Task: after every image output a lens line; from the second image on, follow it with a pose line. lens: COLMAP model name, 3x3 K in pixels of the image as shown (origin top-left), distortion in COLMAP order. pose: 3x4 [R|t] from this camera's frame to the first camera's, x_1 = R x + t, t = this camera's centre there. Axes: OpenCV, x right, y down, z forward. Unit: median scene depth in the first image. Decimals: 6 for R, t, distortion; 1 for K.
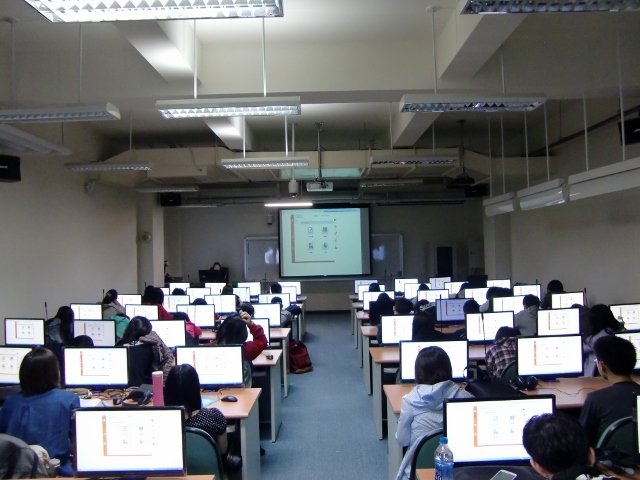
lens RADIAL K [[504.9, 0, 320.0], [0, 504.9, 240.0], [0, 0, 1]] dist [-0.106935, 0.103915]
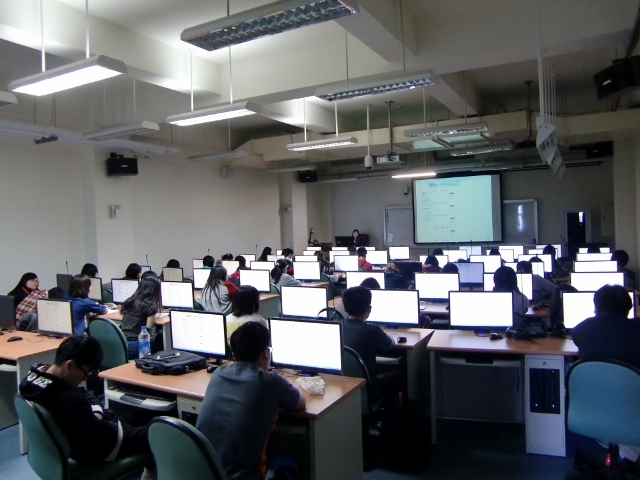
lens RADIAL K [[504.9, 0, 320.0], [0, 504.9, 240.0], [0, 0, 1]] dist [-0.106935, 0.103915]
pose [[0.884064, 0.005219, -0.467336, 0.420130], [0.022926, 0.998250, 0.054518, 0.005818], [0.466802, -0.058912, 0.882397, -0.053827]]
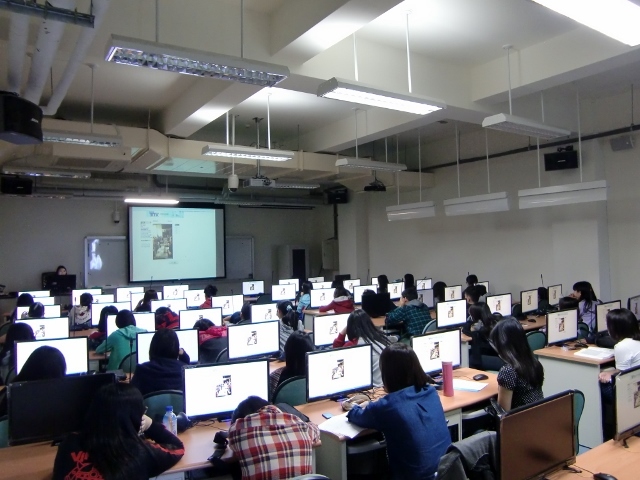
lens RADIAL K [[503.5, 0, 320.0], [0, 503.5, 240.0], [0, 0, 1]] dist [-0.103550, 0.095546]
pose [[0.840245, 0.017711, 0.541918, -0.474317], [-0.009200, 0.999788, -0.018410, 0.021418], [-0.542129, 0.010483, 0.840230, 0.139932]]
